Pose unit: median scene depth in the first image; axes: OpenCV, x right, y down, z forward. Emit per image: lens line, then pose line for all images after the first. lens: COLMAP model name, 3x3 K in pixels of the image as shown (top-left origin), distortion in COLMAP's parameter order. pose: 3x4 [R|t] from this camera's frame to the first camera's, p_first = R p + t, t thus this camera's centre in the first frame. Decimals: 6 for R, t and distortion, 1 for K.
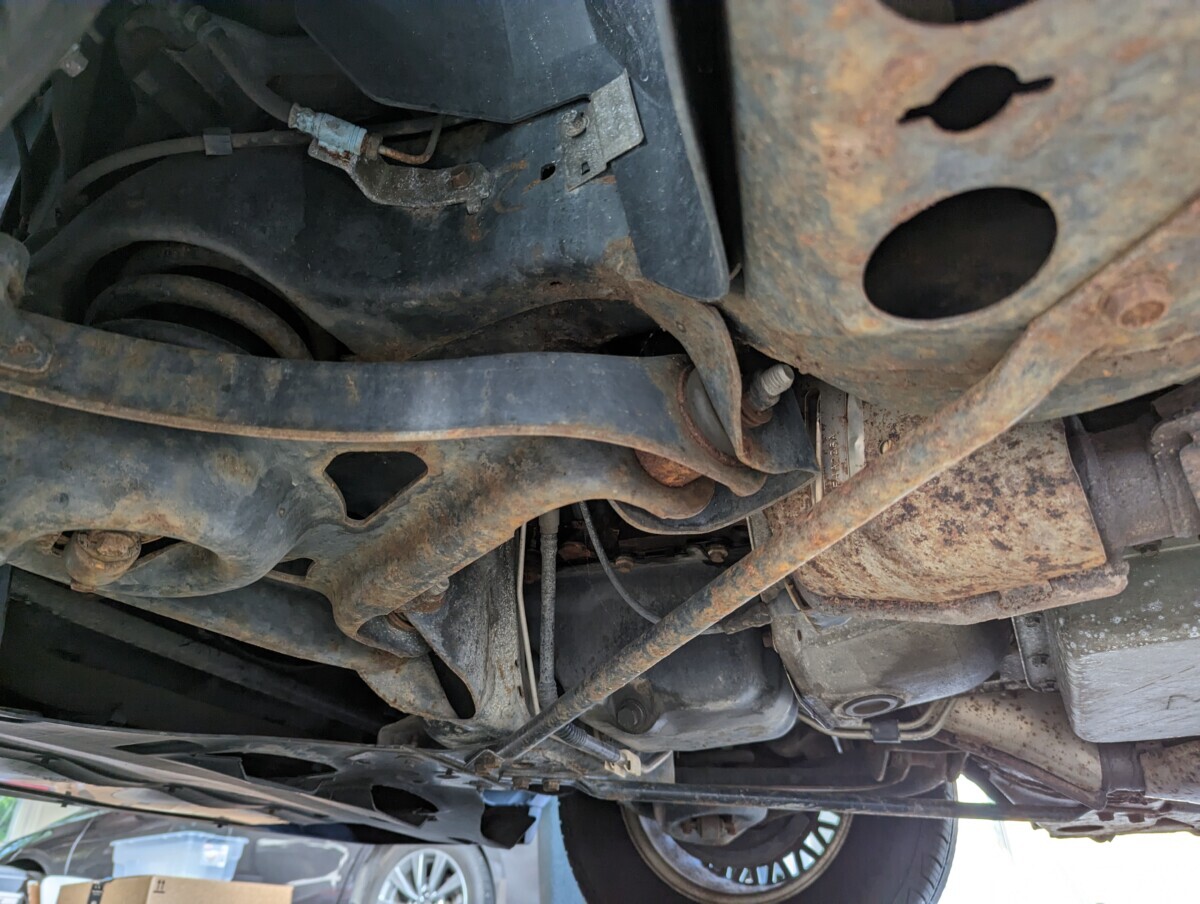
lens RADIAL K [[888.5, 0, 600.0], [0, 888.5, 452.0], [0, 0, 1]] dist [0.037925, -0.057143]
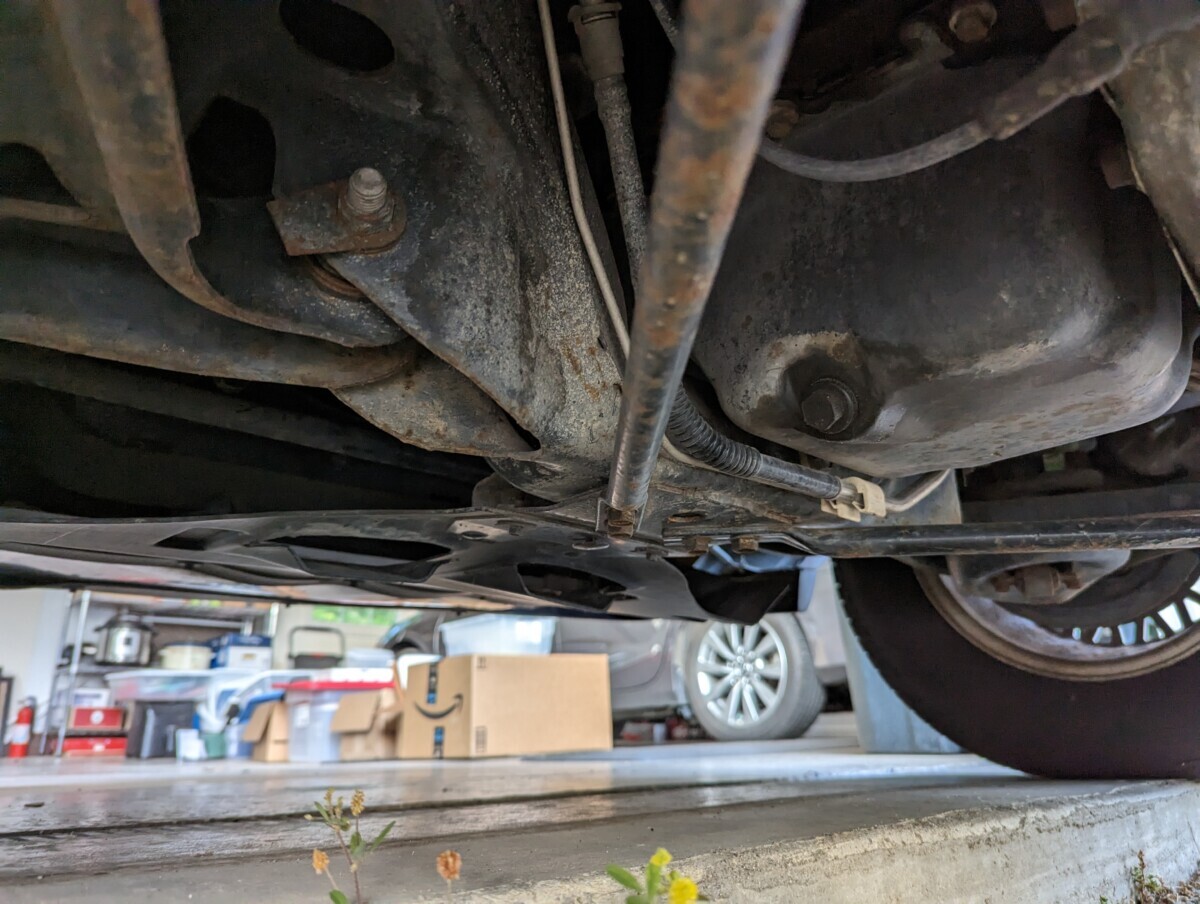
lens RADIAL K [[888.5, 0, 600.0], [0, 888.5, 452.0], [0, 0, 1]] dist [0.037925, -0.057143]
pose [[0.934759, -0.118769, -0.334842, 0.068923], [0.196544, 0.957987, 0.208882, 0.157959], [0.295965, -0.261065, 0.918830, 0.403509]]
